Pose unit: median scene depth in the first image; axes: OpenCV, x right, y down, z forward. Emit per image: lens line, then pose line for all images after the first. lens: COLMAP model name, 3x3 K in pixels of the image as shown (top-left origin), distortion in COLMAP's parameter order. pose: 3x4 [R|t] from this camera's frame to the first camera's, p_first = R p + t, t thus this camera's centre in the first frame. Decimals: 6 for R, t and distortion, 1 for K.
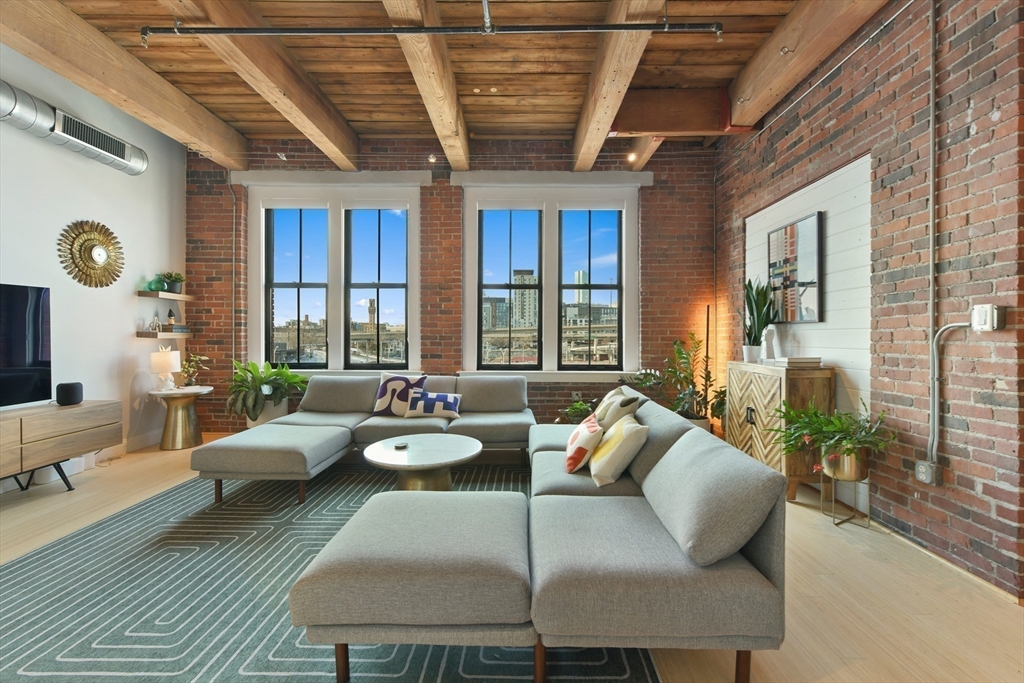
lens RADIAL K [[443.8, 0, 518.9], [0, 443.8, 333.6], [0, 0, 1]] dist [0.000462, 0.001186]
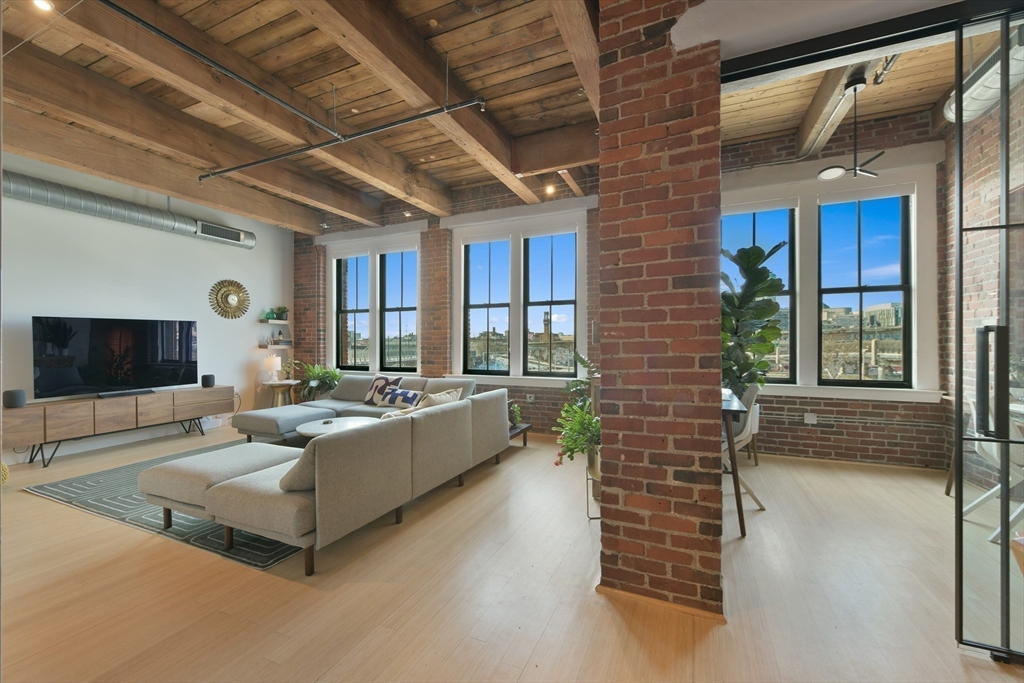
lens RADIAL K [[416.0, 0, 512.5], [0, 416.0, 342.8], [0, 0, 1]] dist [0.000092, 0.001028]
pose [[0.918328, -0.006460, -0.395768, 0.631527], [0.007413, 0.999972, 0.000880, -0.006579], [0.395751, -0.003742, 0.918350, -0.024037]]
